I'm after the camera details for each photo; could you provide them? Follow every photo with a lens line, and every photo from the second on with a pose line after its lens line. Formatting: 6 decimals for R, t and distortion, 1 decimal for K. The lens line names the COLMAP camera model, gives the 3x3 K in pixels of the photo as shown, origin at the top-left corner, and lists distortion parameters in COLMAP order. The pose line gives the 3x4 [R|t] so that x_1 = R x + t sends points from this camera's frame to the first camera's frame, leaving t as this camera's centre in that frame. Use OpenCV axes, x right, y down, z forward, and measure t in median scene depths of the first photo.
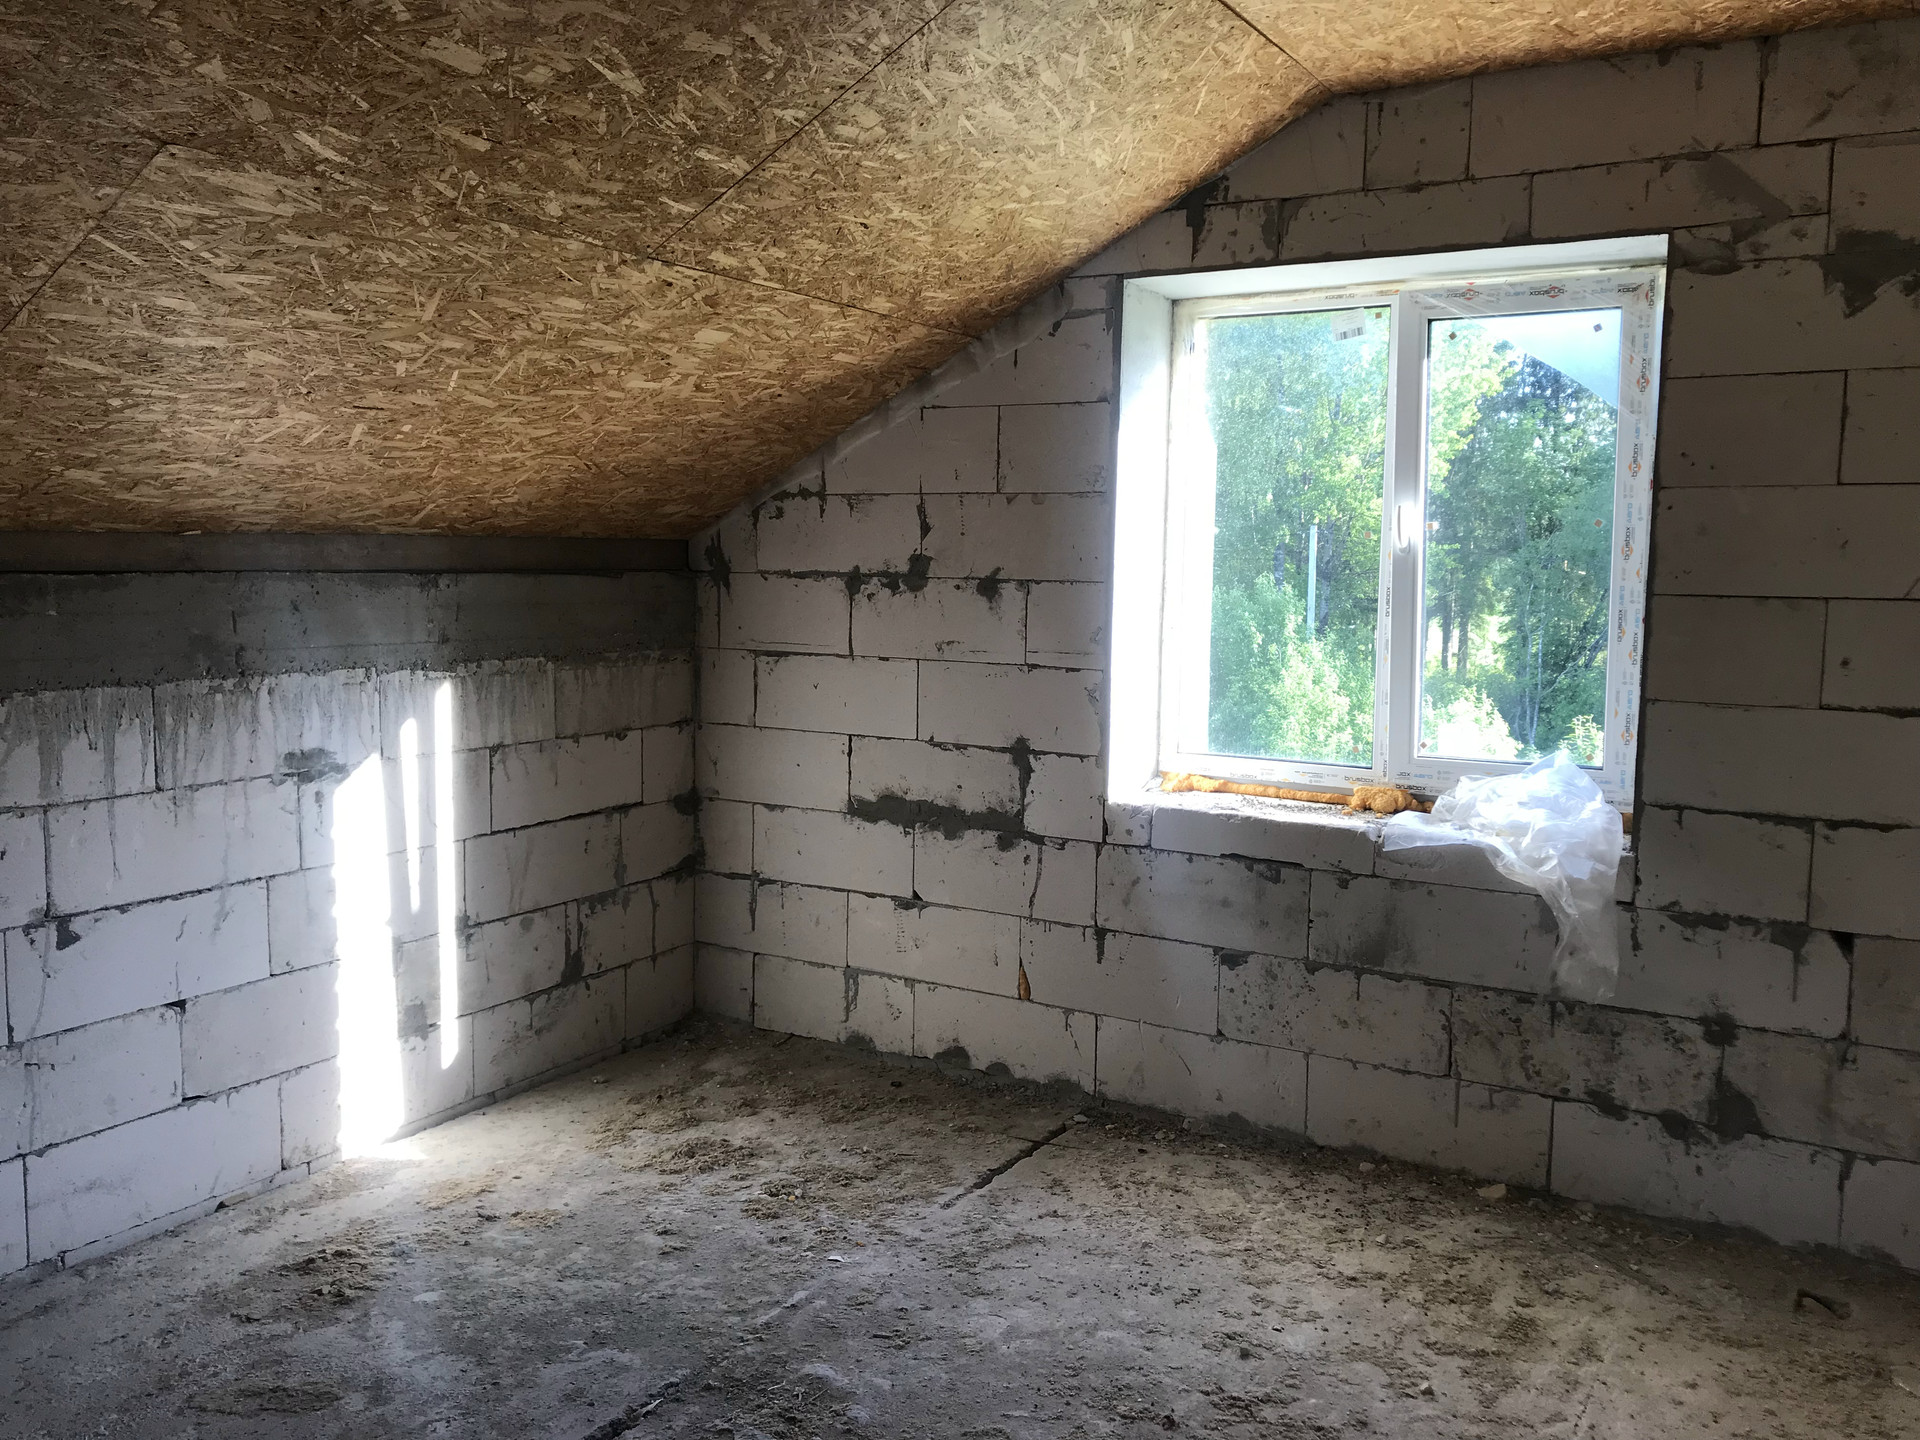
lens RADIAL K [[1588.1, 0, 955.1], [0, 1588.1, 725.6], [0, 0, 1]] dist [0.003453, -0.005281]
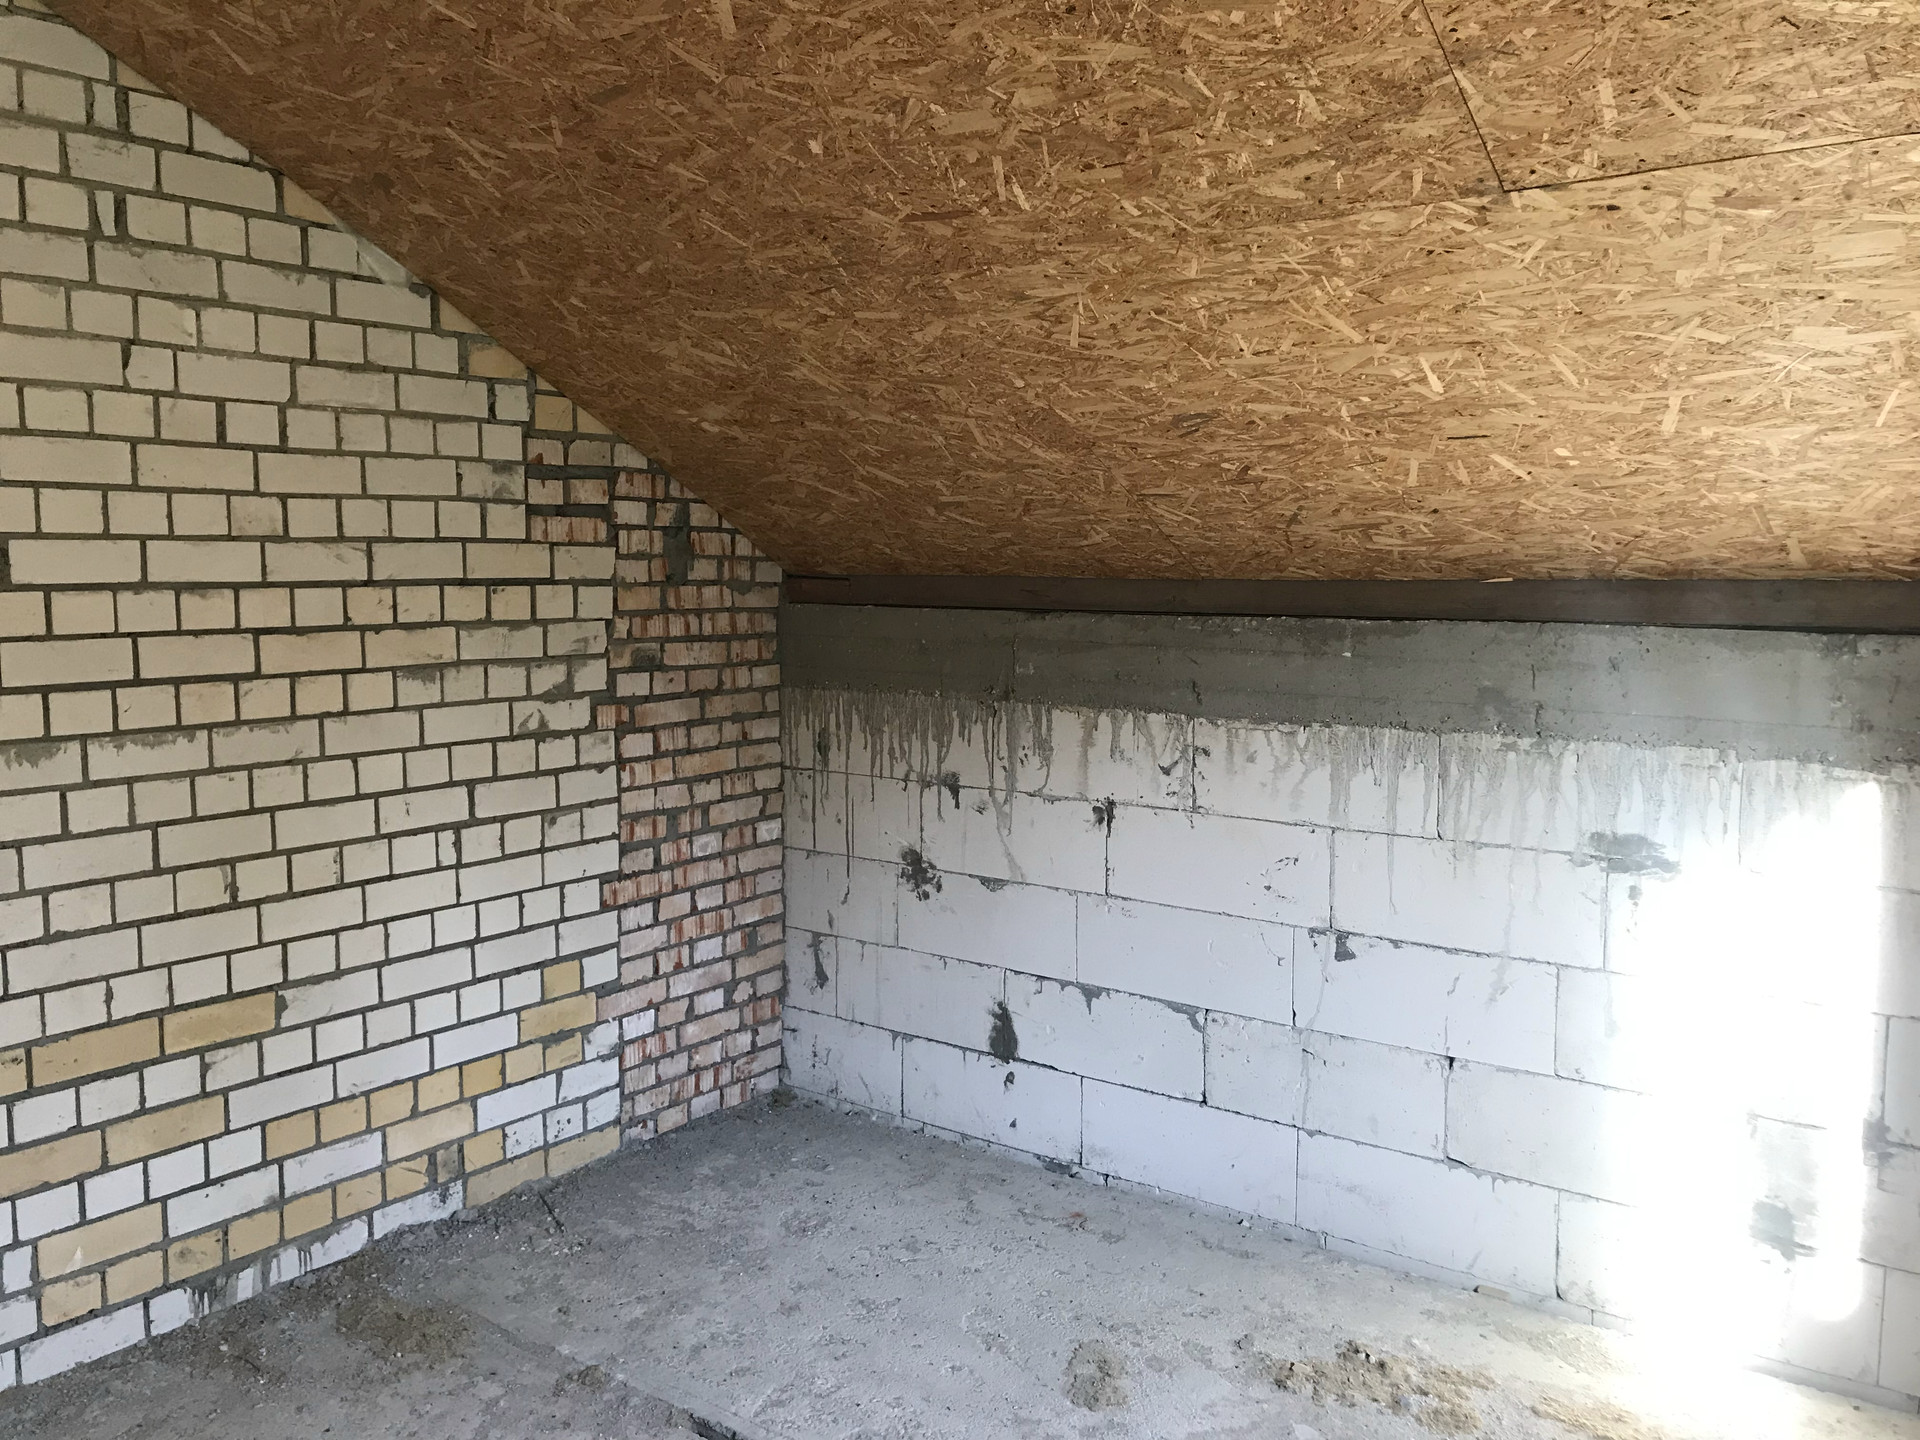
lens RADIAL K [[1588.1, 0, 956.9], [0, 1588.1, 705.8], [0, 0, 1]] dist [0.003453, -0.005281]
pose [[-0.130423, 0.077701, -0.988409, 0.494926], [-0.109322, 0.989718, 0.092230, -0.096508], [0.985413, 0.120084, -0.120588, 0.782637]]
